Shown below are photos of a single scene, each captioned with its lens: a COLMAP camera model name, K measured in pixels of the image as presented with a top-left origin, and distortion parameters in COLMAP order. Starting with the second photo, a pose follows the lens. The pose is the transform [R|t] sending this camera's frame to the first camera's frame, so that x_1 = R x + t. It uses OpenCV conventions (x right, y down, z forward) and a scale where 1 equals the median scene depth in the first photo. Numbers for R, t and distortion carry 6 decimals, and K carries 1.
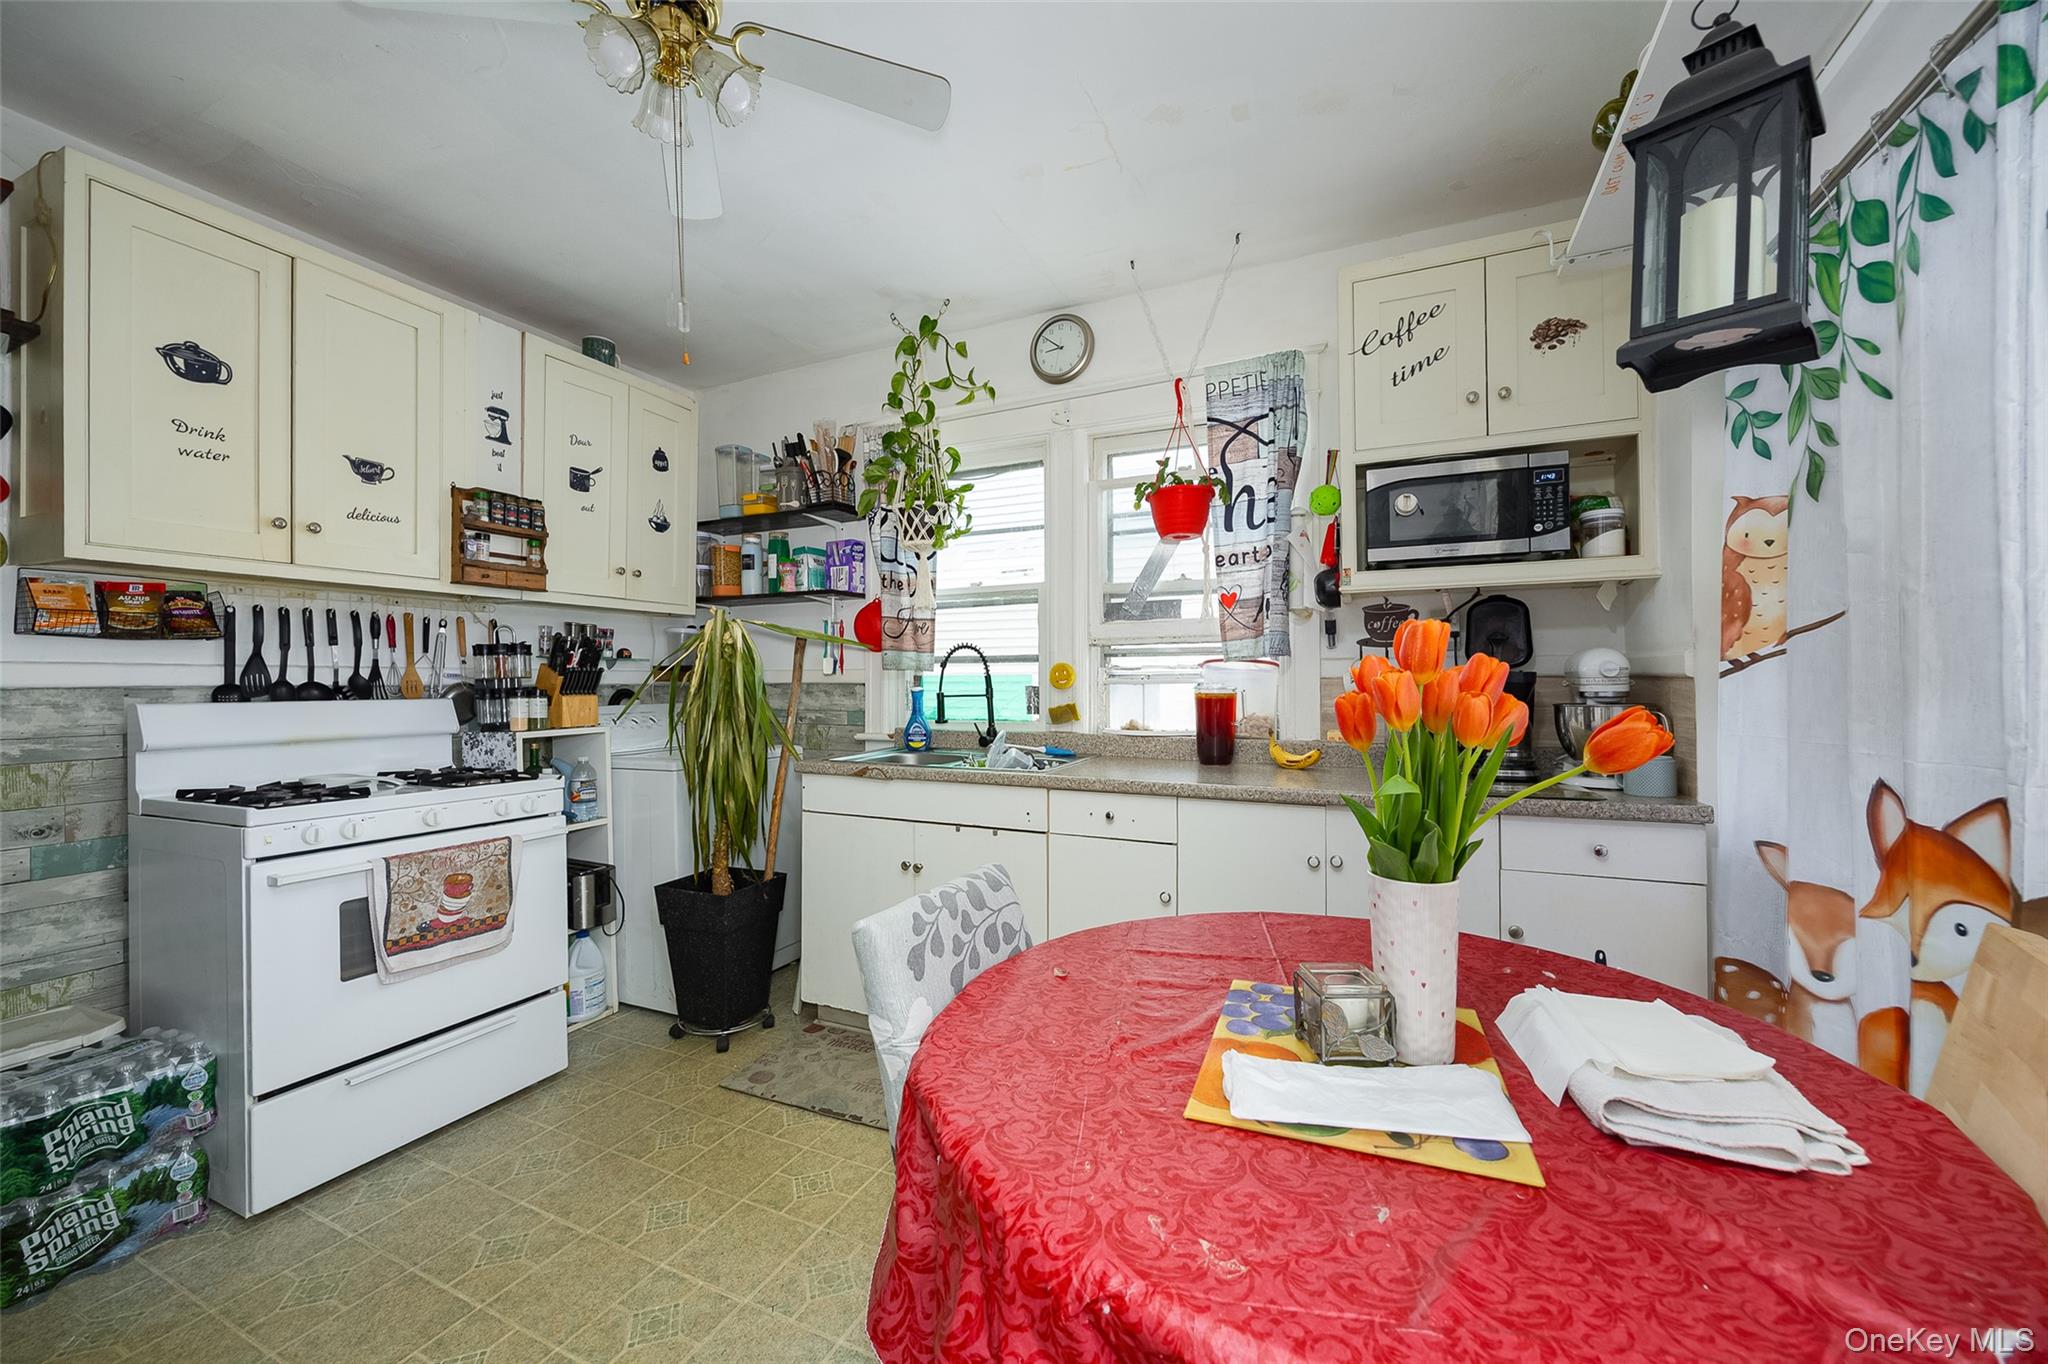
lens RADIAL K [[806.1, 0, 1006.1], [0, 806.1, 679.1], [0, 0, 1]] dist [0.000599, 0.000542]
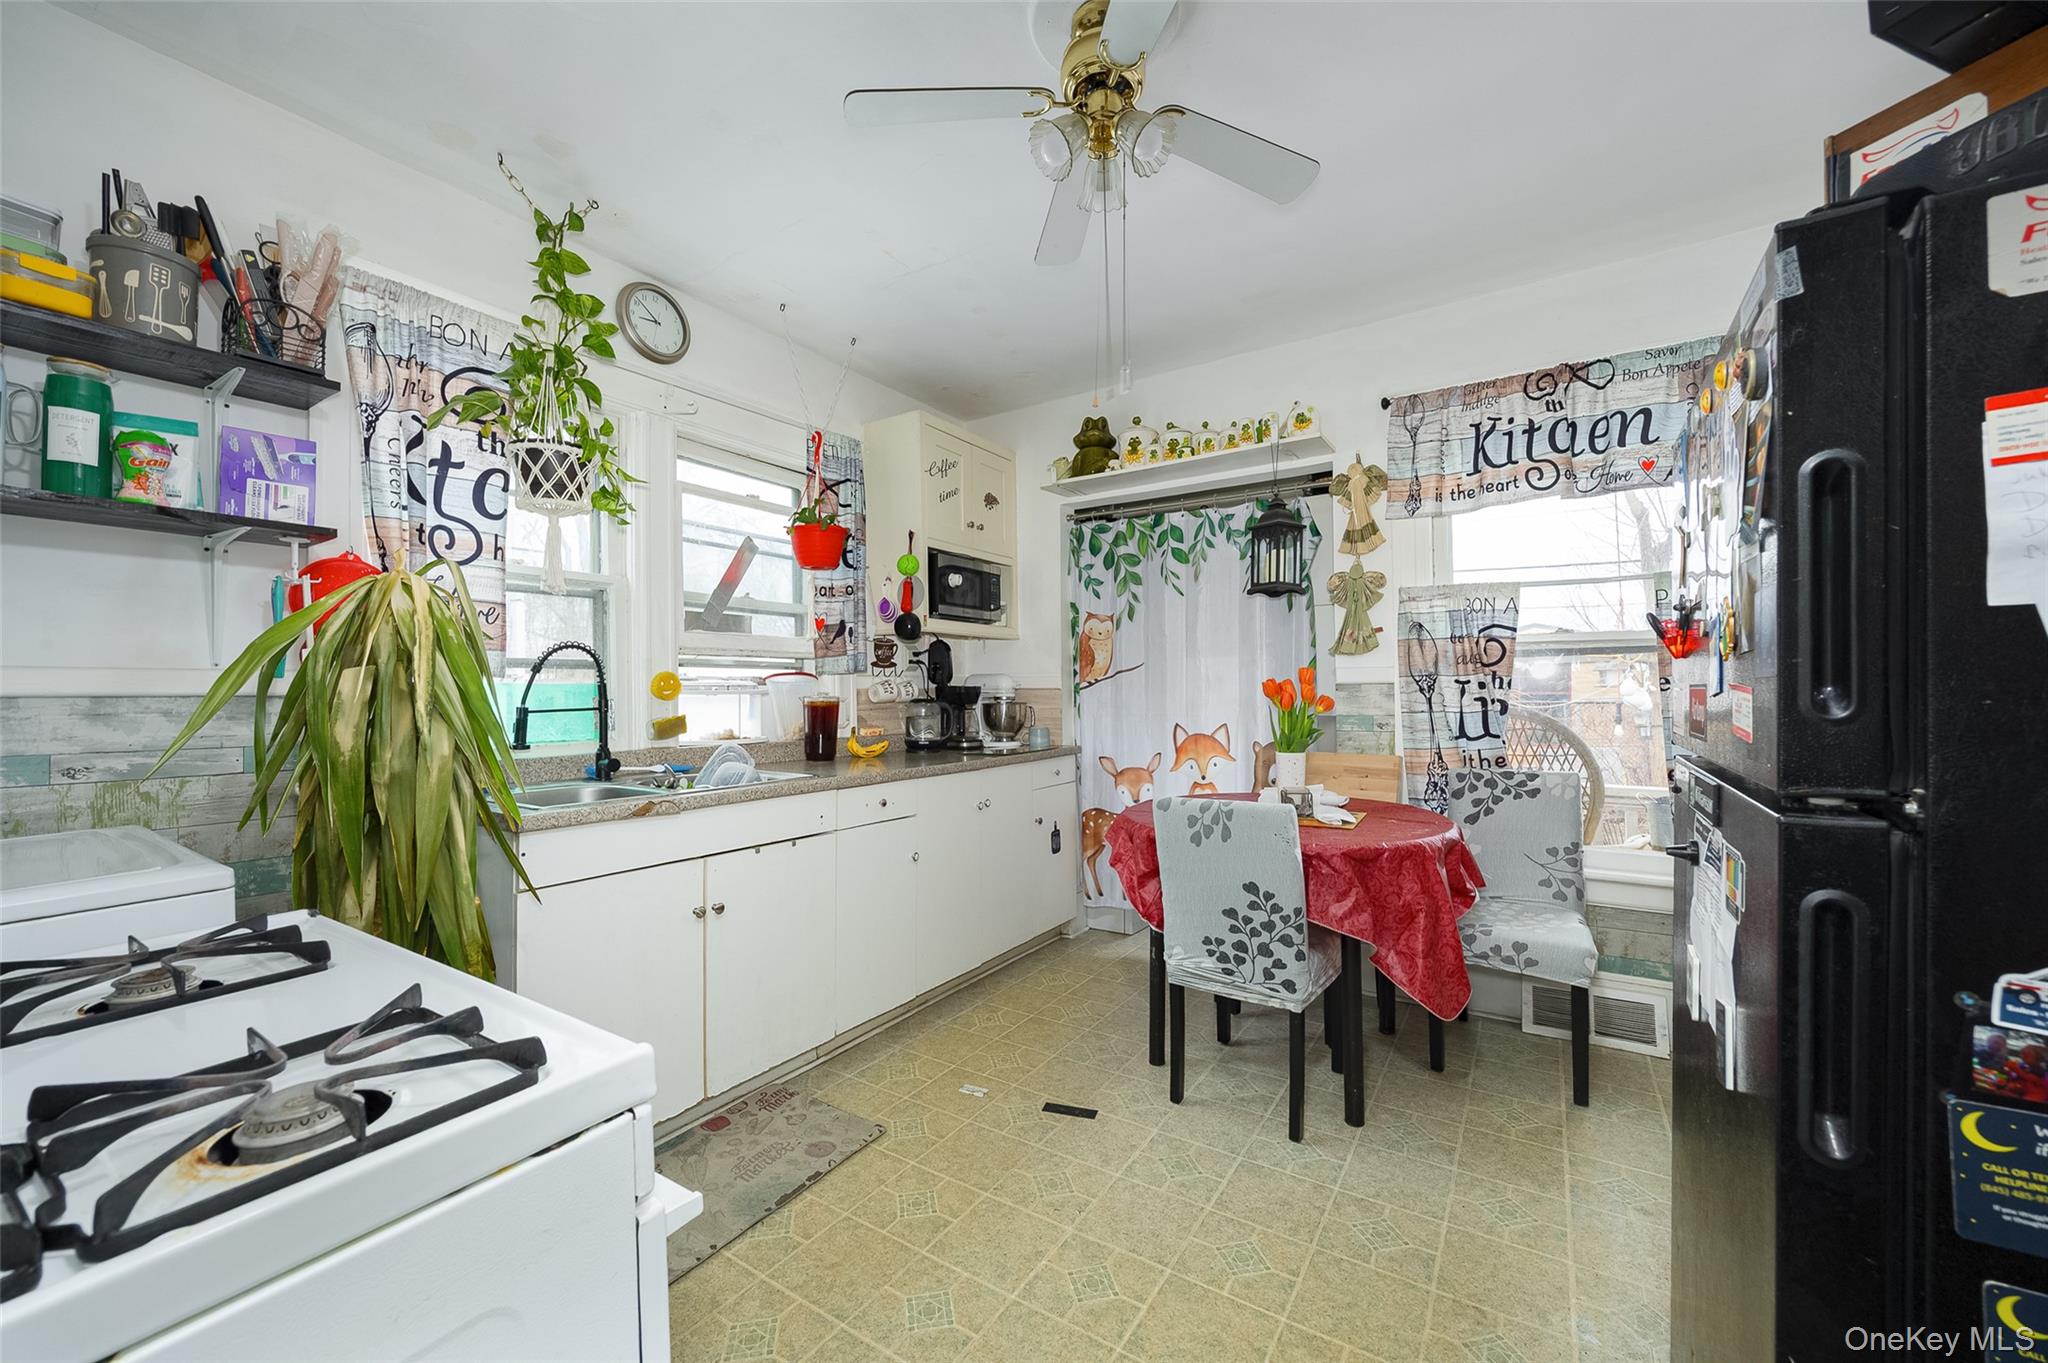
lens RADIAL K [[806.1, 0, 1006.1], [0, 806.1, 692.4], [0, 0, 1]] dist [0.000599, 0.000542]
pose [[0.134268, 0.000892, 0.990945, -0.860701], [0.003226, 0.999994, -0.001337, 0.006415], [-0.990940, 0.003376, 0.134265, 0.547875]]
